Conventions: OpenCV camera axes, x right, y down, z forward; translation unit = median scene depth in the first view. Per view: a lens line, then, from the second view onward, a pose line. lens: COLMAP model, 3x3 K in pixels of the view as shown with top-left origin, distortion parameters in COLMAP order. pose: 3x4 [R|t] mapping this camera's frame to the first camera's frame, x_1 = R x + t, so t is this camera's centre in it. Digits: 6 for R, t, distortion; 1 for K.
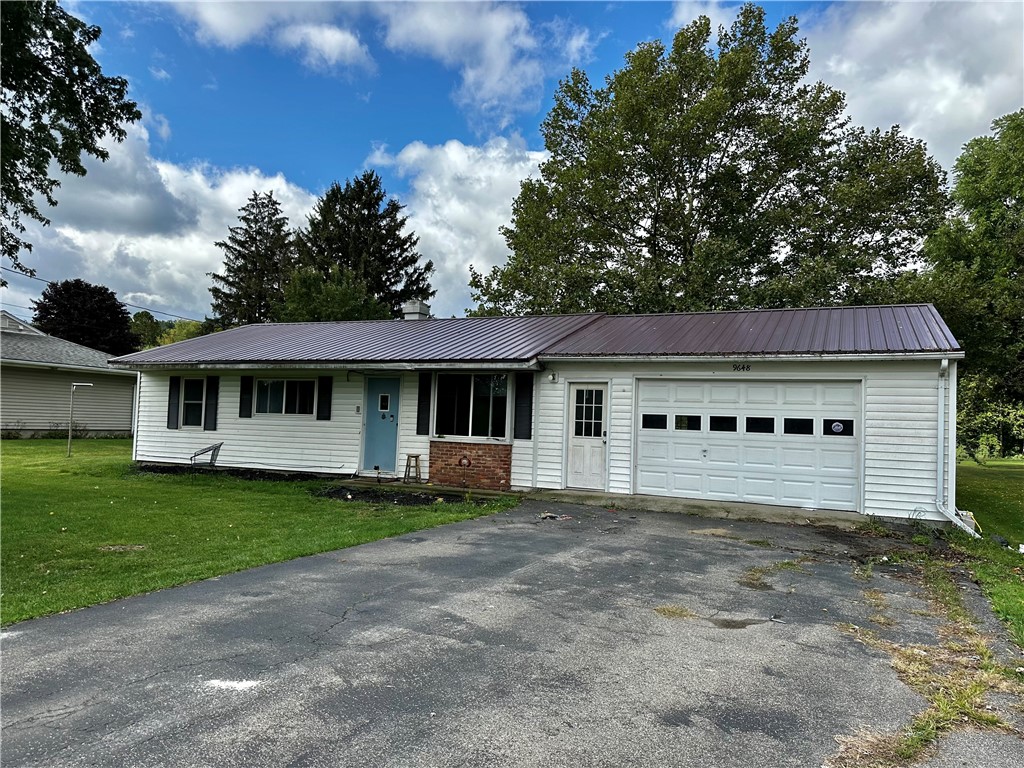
lens RADIAL K [[730.7, 0, 520.4], [0, 730.7, 385.0], [0, 0, 1]] dist [0.034462, -0.047470]
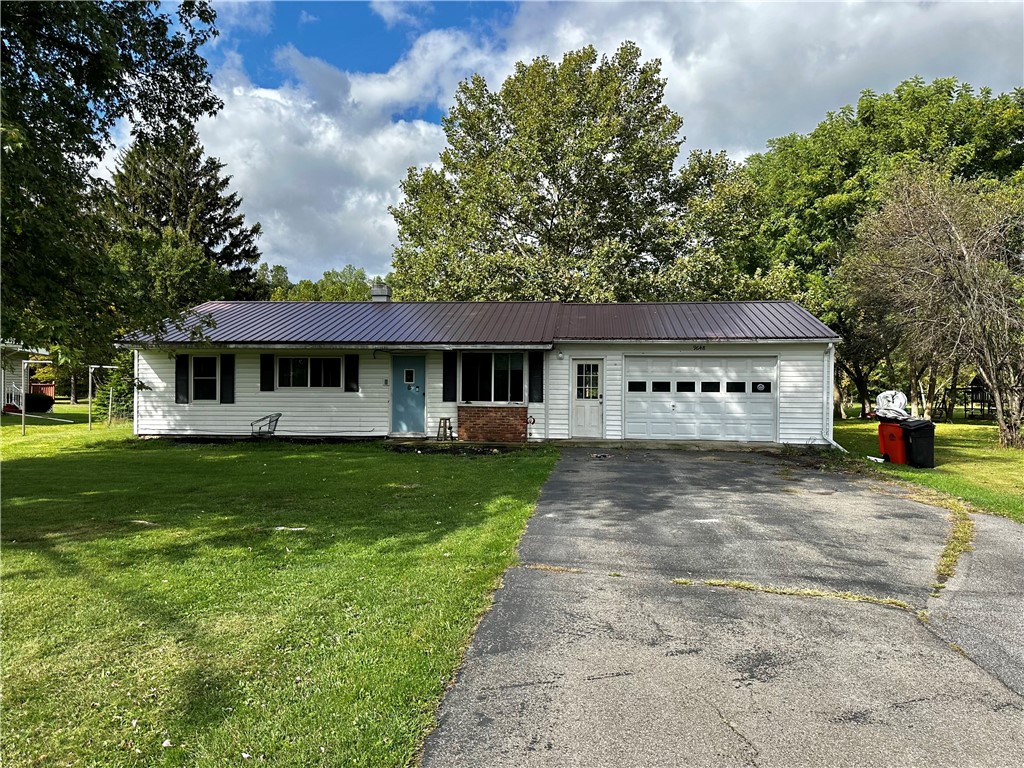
lens RADIAL K [[730.7, 0, 513.8], [0, 730.7, 392.9], [0, 0, 1]] dist [0.034462, -0.047470]
pose [[0.948385, -0.030240, 0.315675, -0.413103], [0.008425, 0.997494, 0.070243, -0.032343], [-0.317009, -0.063958, 0.946264, -0.209325]]
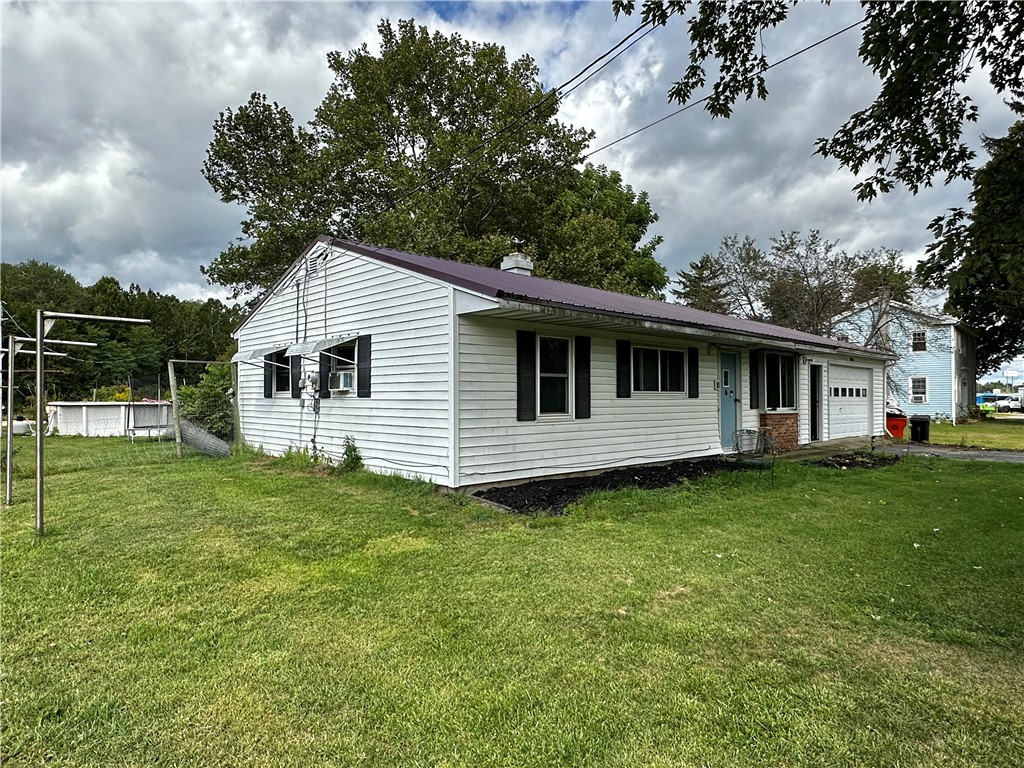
lens RADIAL K [[634.6, 0, 497.1], [0, 634.6, 401.0], [0, 0, 1]] dist [0.022837, 0.000935]
pose [[0.382904, -0.036332, 0.923073, -1.118619], [-0.039612, 0.997662, 0.055699, 0.019318], [-0.922938, -0.057892, 0.380570, 0.974498]]
